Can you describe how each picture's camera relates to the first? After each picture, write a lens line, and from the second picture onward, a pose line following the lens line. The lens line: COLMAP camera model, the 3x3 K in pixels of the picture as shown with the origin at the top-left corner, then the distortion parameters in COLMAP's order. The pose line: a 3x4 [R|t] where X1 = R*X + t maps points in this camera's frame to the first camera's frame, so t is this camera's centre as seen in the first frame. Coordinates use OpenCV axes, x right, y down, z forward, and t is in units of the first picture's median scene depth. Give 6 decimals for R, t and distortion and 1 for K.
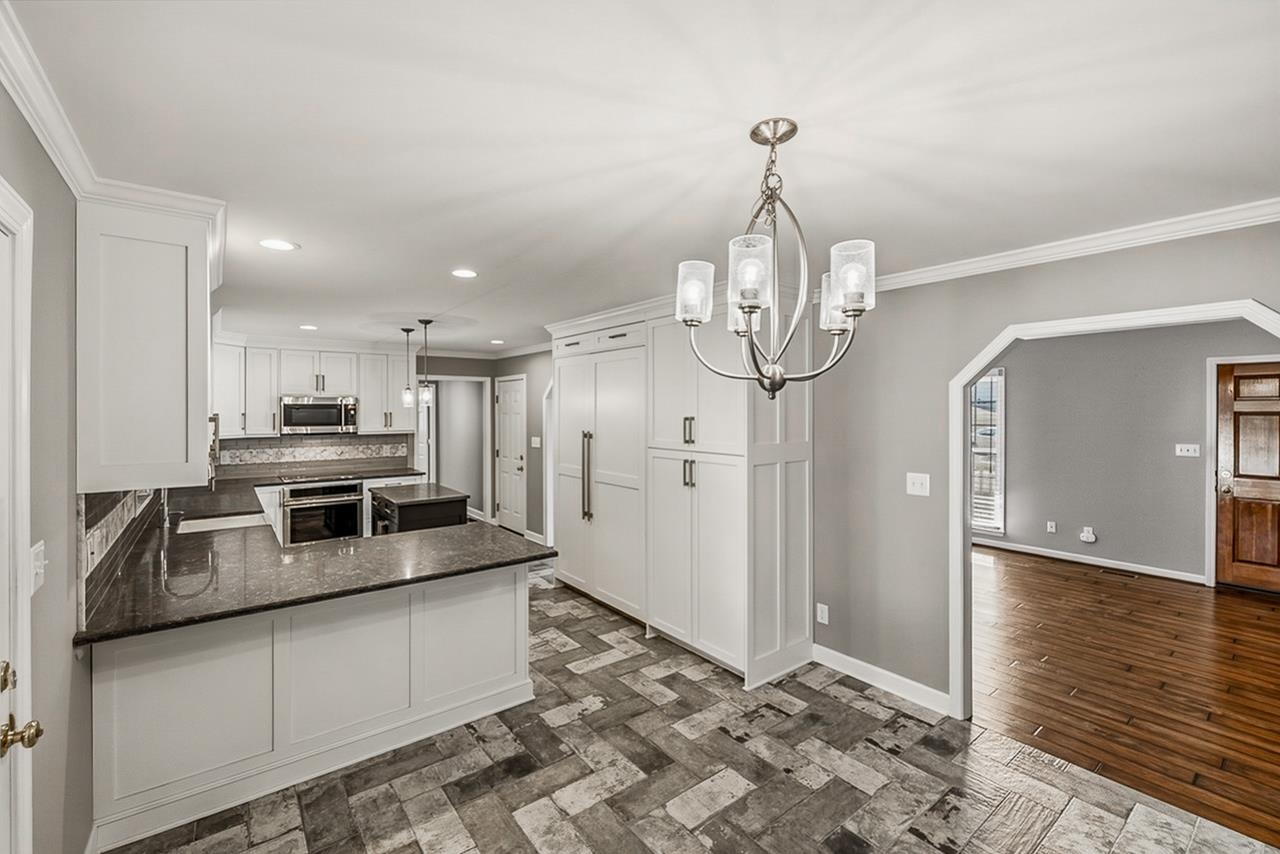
lens RADIAL K [[552.0, 0, 604.0], [0, 552.0, 411.6], [0, 0, 1]] dist [0.000920, 0.000695]
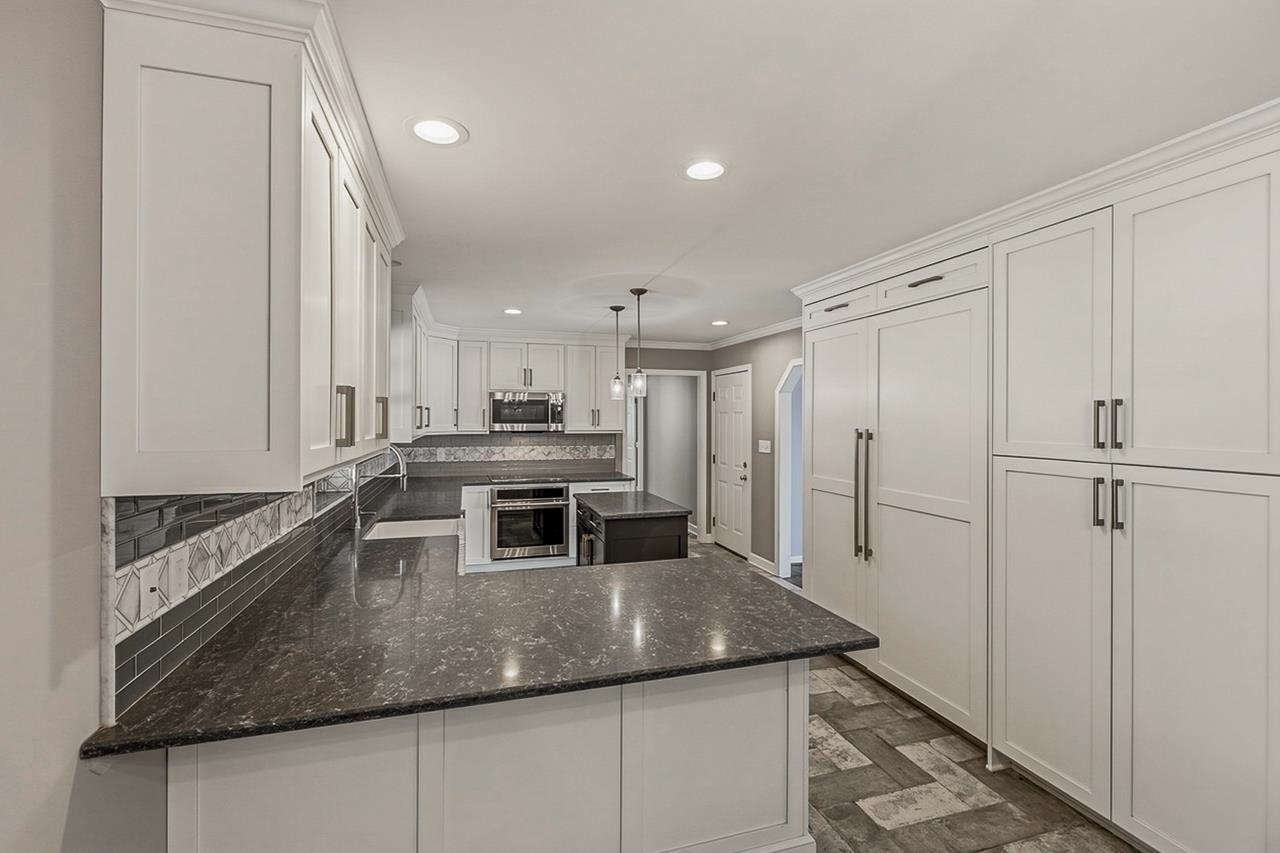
lens RADIAL K [[552.0, 0, 611.1], [0, 552.0, 419.3], [0, 0, 1]] dist [0.000920, 0.000695]
pose [[0.939987, 0.006364, -0.341150, -0.085746], [-0.006129, 0.999980, 0.001766, 0.022147], [0.341155, 0.000430, 0.940007, 0.231541]]
